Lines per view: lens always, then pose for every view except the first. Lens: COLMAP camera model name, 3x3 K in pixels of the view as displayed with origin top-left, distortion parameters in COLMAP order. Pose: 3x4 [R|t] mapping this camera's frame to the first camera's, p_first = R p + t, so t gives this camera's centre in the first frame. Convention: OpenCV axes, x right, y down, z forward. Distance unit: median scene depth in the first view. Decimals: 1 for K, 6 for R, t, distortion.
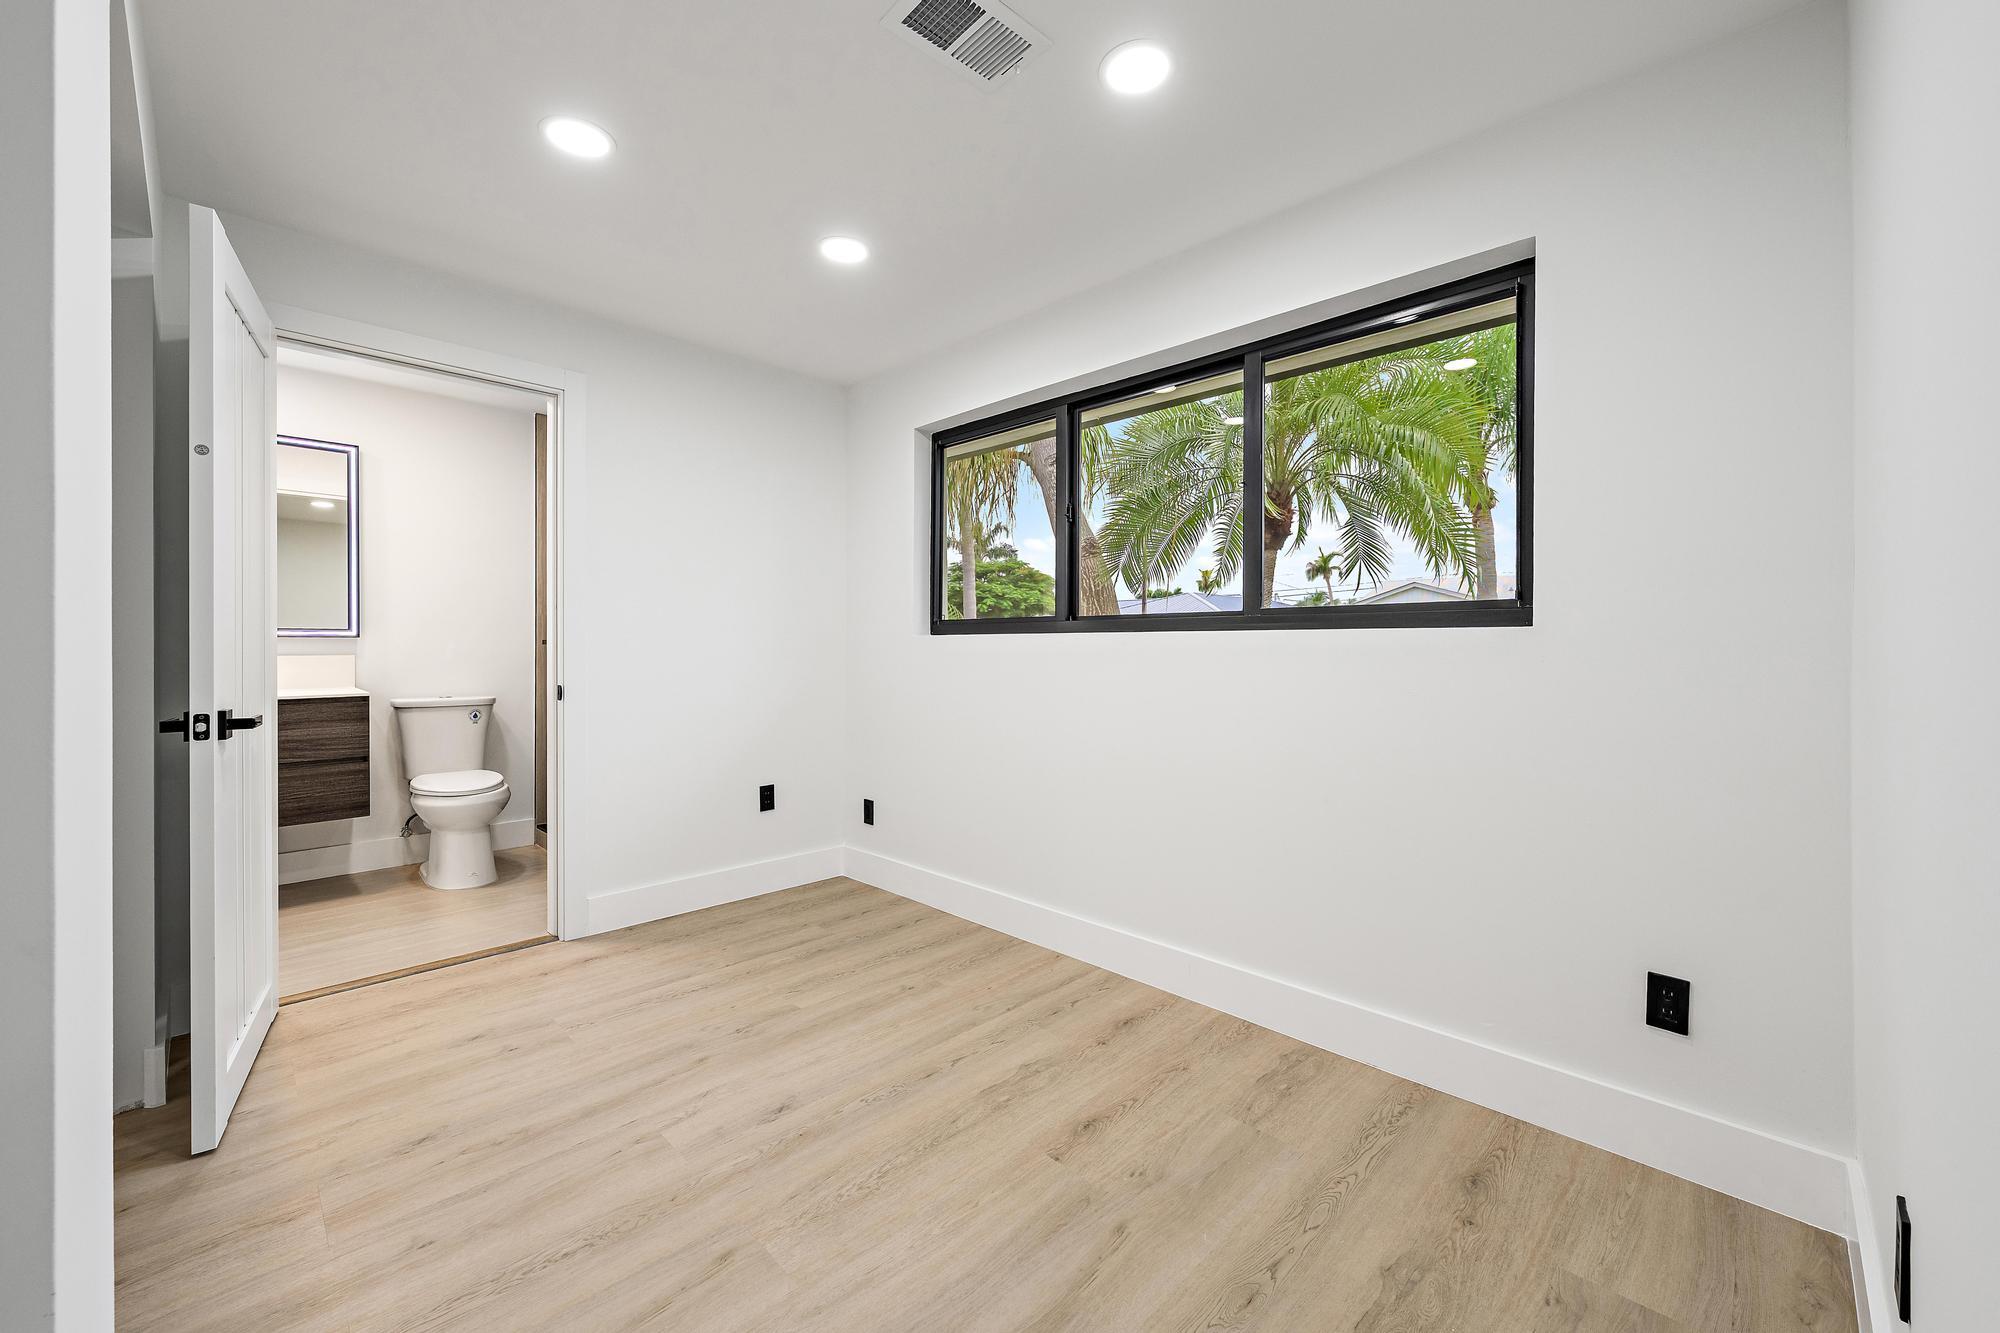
lens RADIAL K [[773.8, 0, 1004.2], [0, 773.8, 647.9], [0, 0, 1]] dist [0.001011, 0.000165]
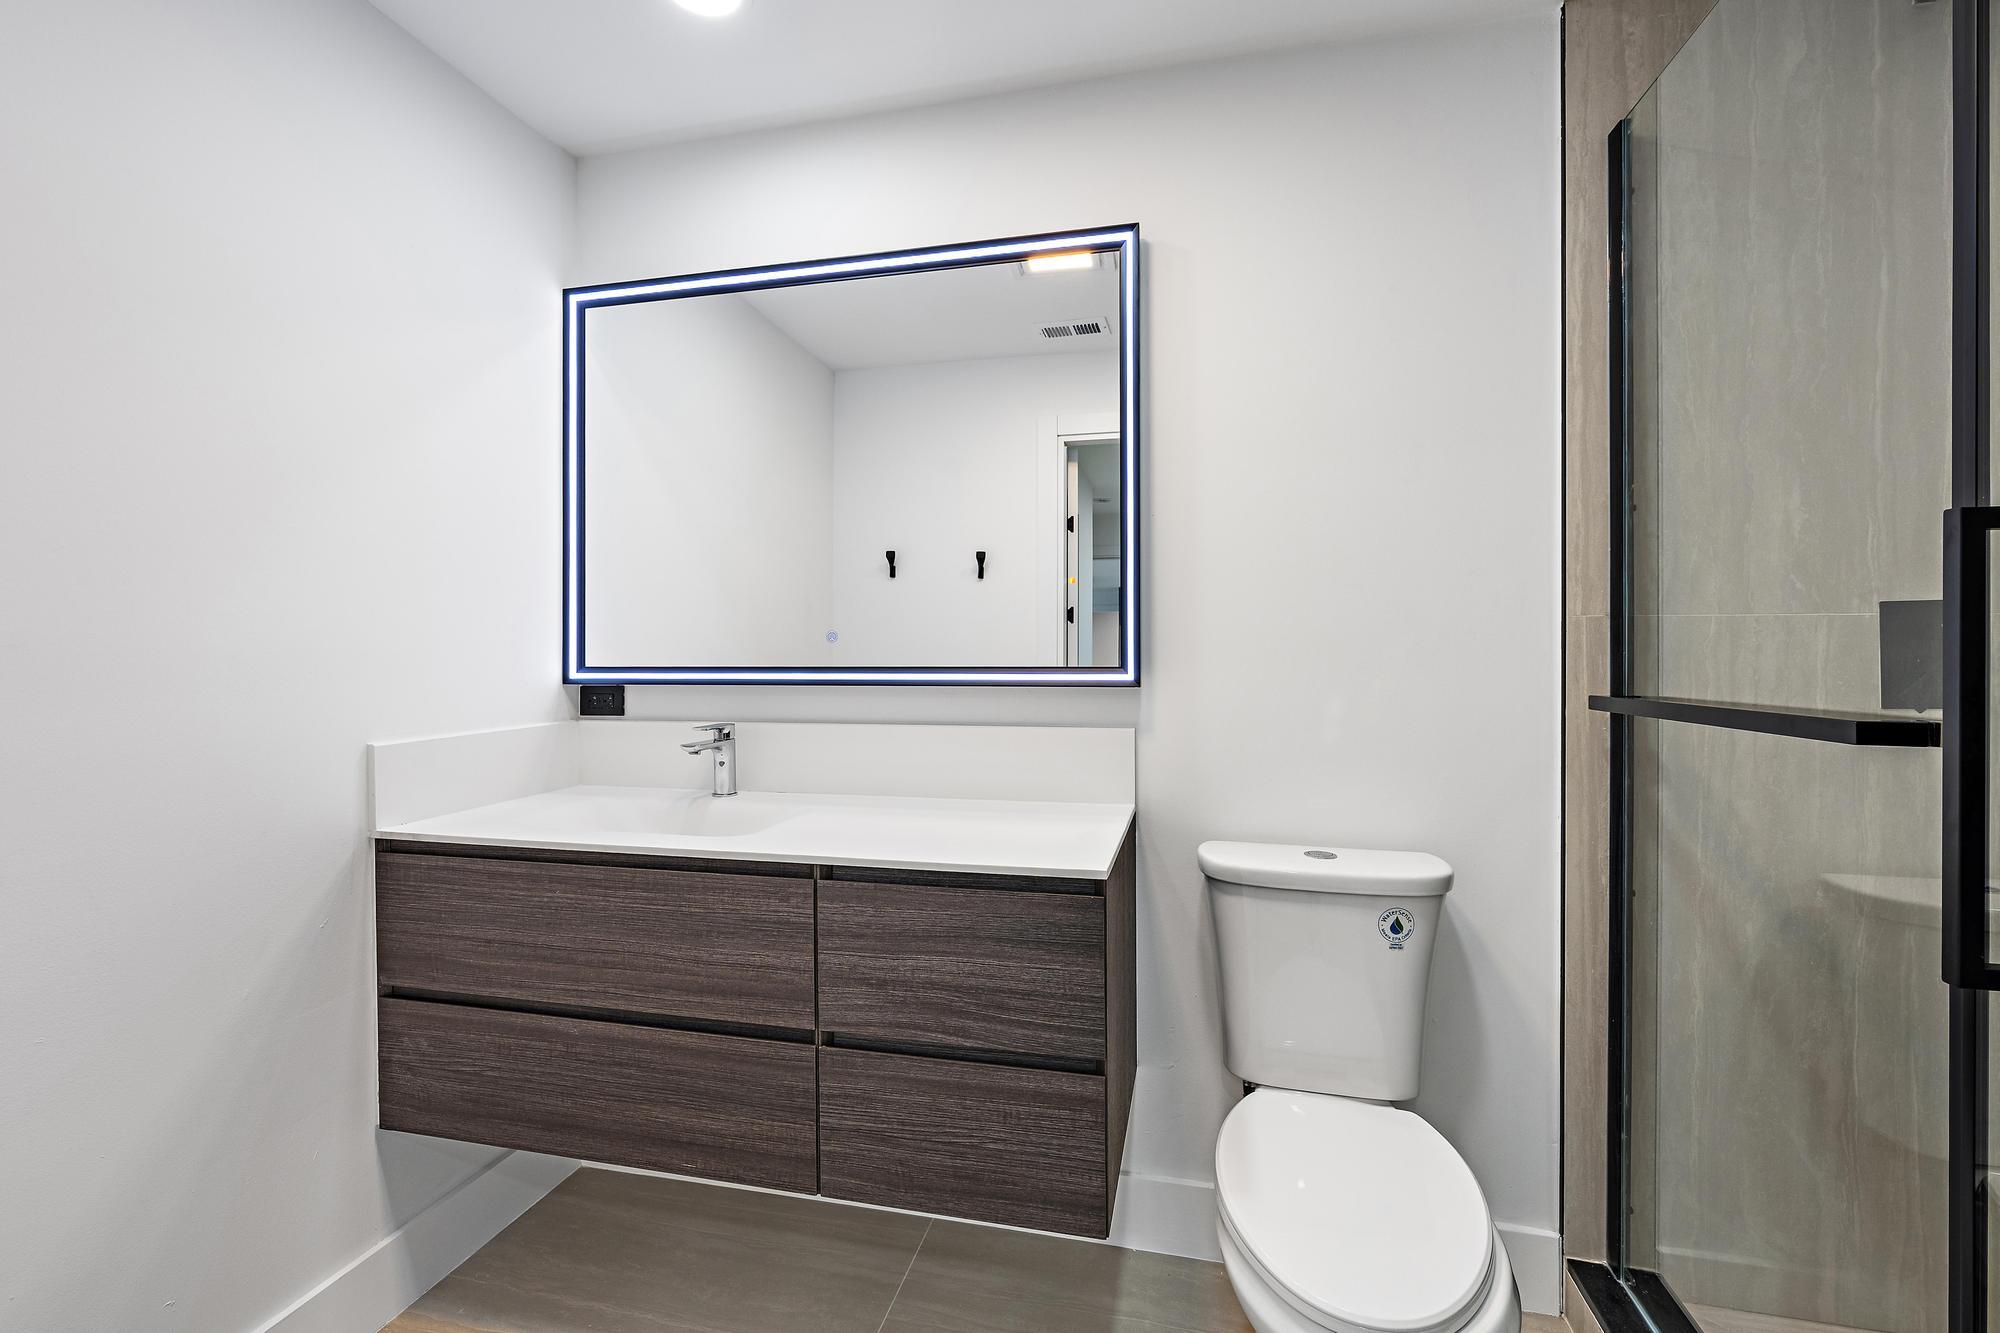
lens RADIAL K [[885.2, 0, 1000.0], [0, 885.2, 666.5], [0, 0, 1]] dist [-0.002305, 0.000471]
pose [[0.528659, -0.005807, -0.848815, -0.476043], [0.000857, 0.999980, -0.006307, -0.021843], [0.848834, 0.002607, 0.528653, 0.692293]]
